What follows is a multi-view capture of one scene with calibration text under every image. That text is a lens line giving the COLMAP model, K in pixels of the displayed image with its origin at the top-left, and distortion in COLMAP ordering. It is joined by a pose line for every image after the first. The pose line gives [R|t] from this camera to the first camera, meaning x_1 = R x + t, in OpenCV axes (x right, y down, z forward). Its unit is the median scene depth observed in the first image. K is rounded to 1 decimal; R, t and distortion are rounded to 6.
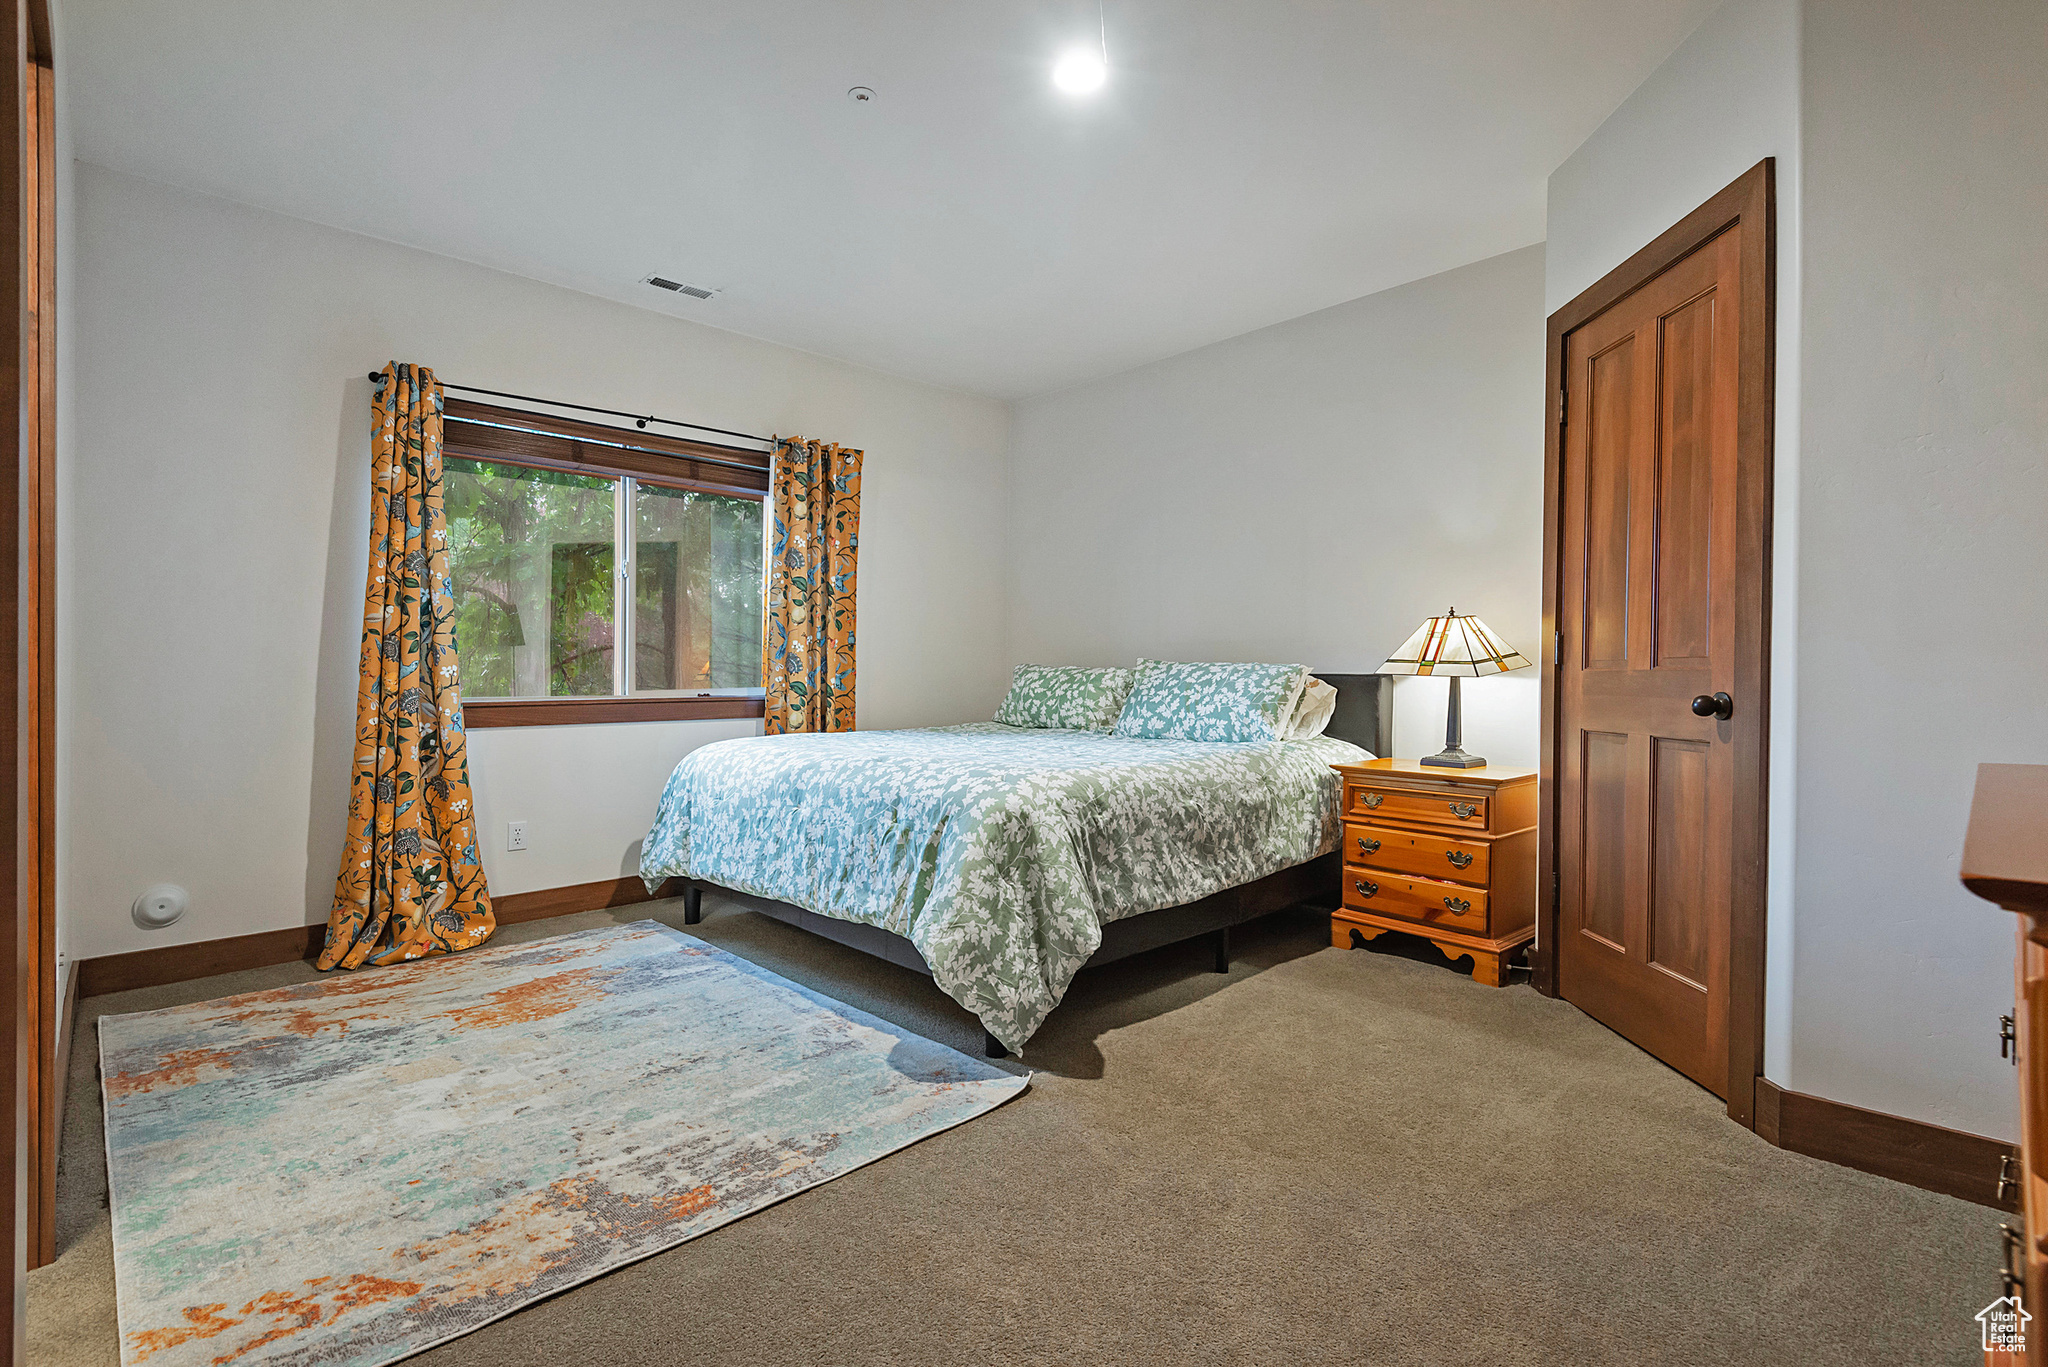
lens RADIAL K [[954.0, 0, 1024.6], [0, 954.0, 669.3], [0, 0, 1]] dist [0.011541, -0.004020]
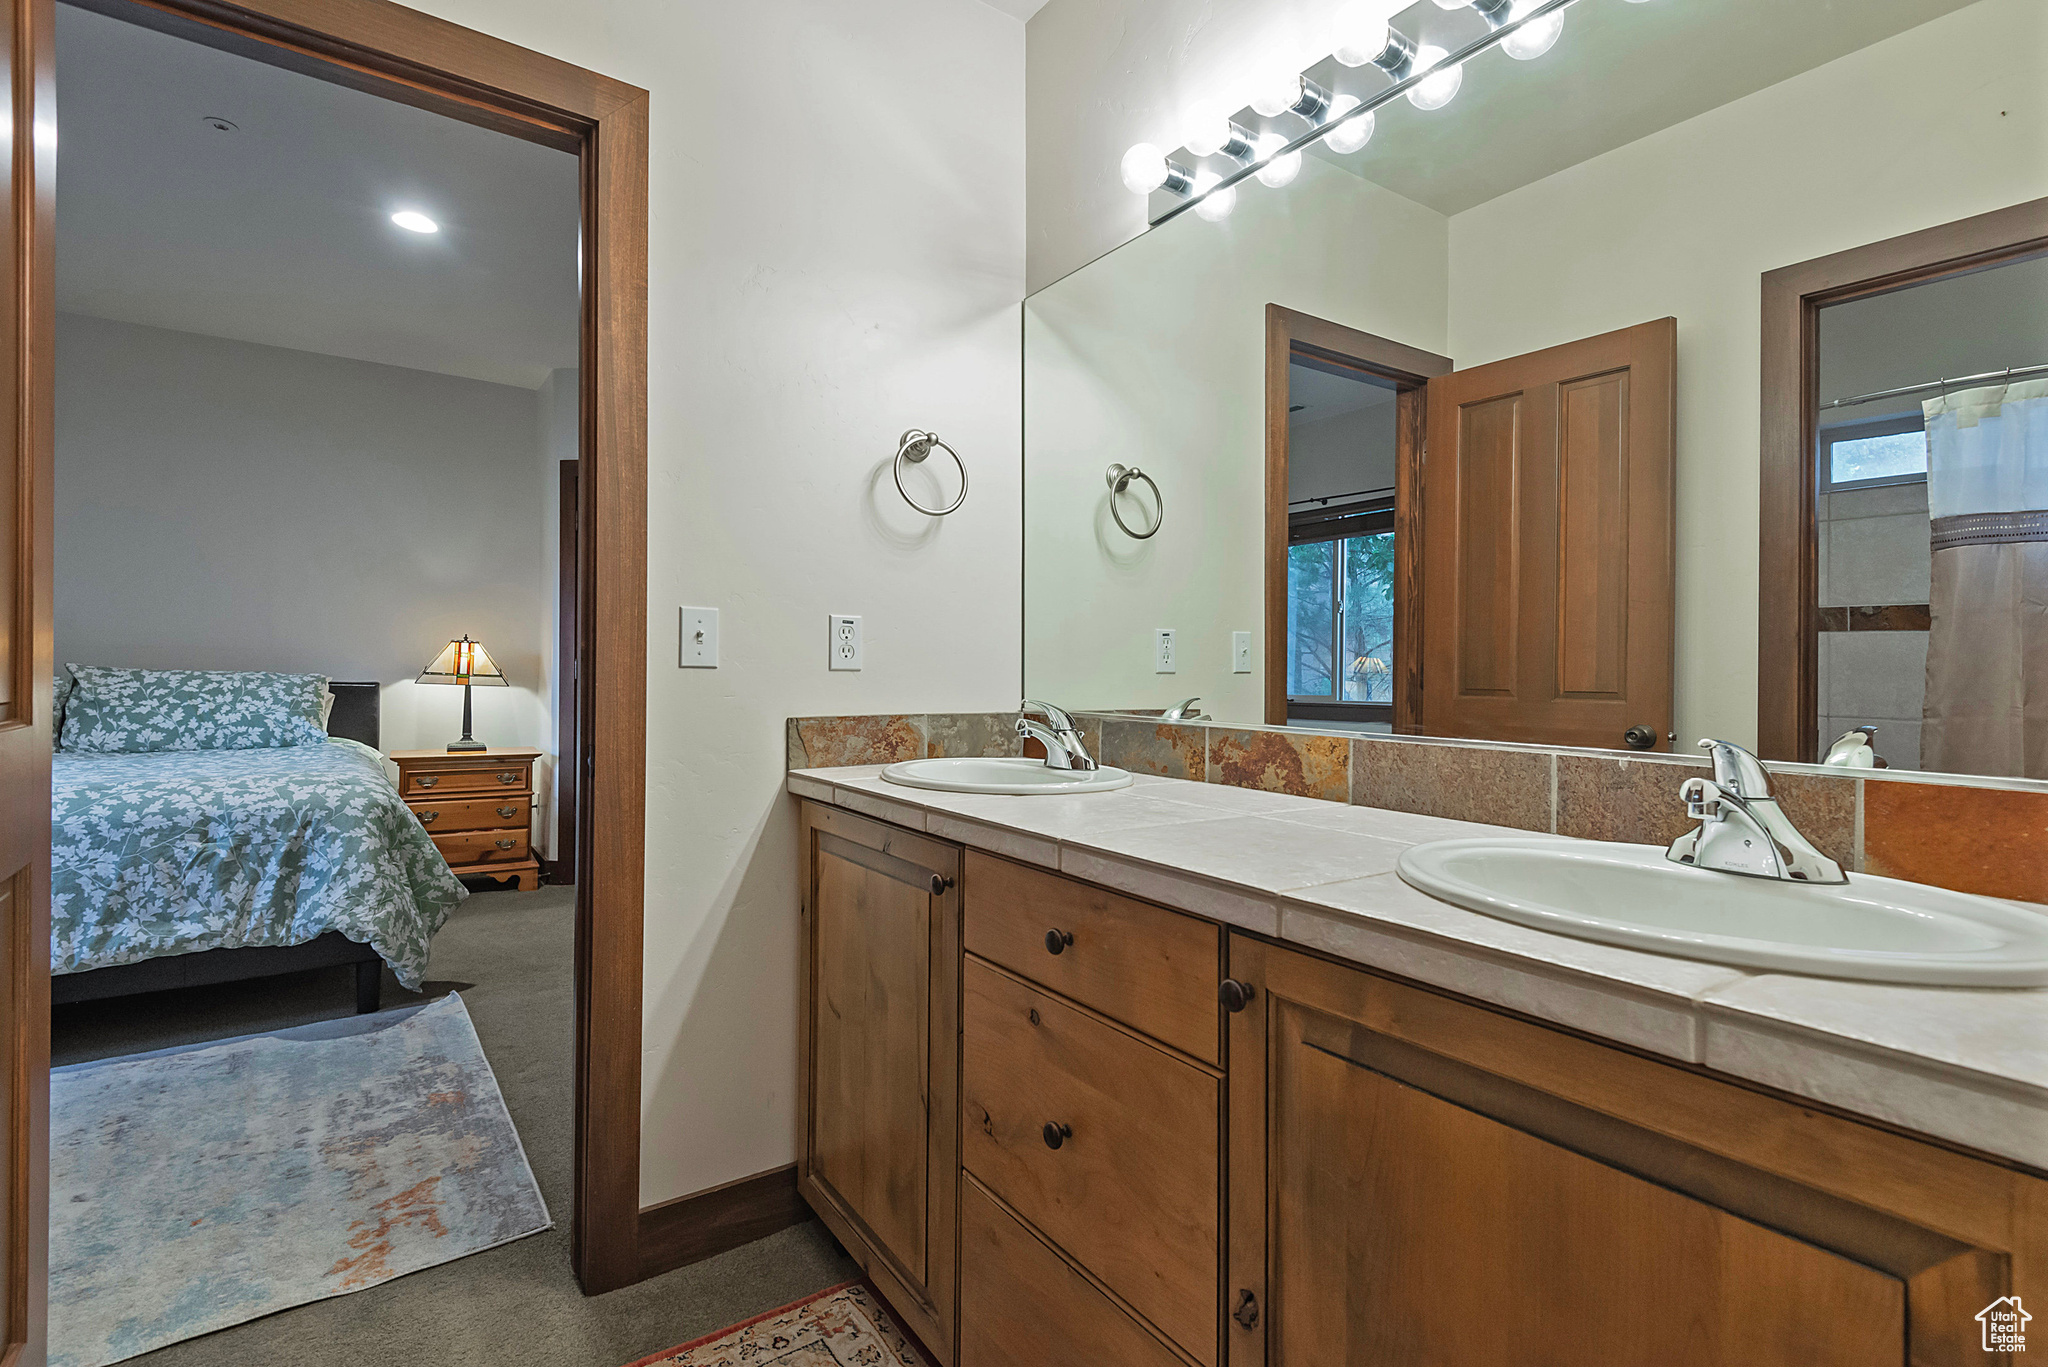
lens RADIAL K [[954.0, 0, 1022.3], [0, 954.0, 680.9], [0, 0, 1]] dist [0.011541, -0.004020]
pose [[0.159090, -0.007519, 0.987235, -0.967342], [-0.018235, 0.999778, 0.010553, -0.033434], [-0.987096, -0.019681, 0.158918, 0.007092]]
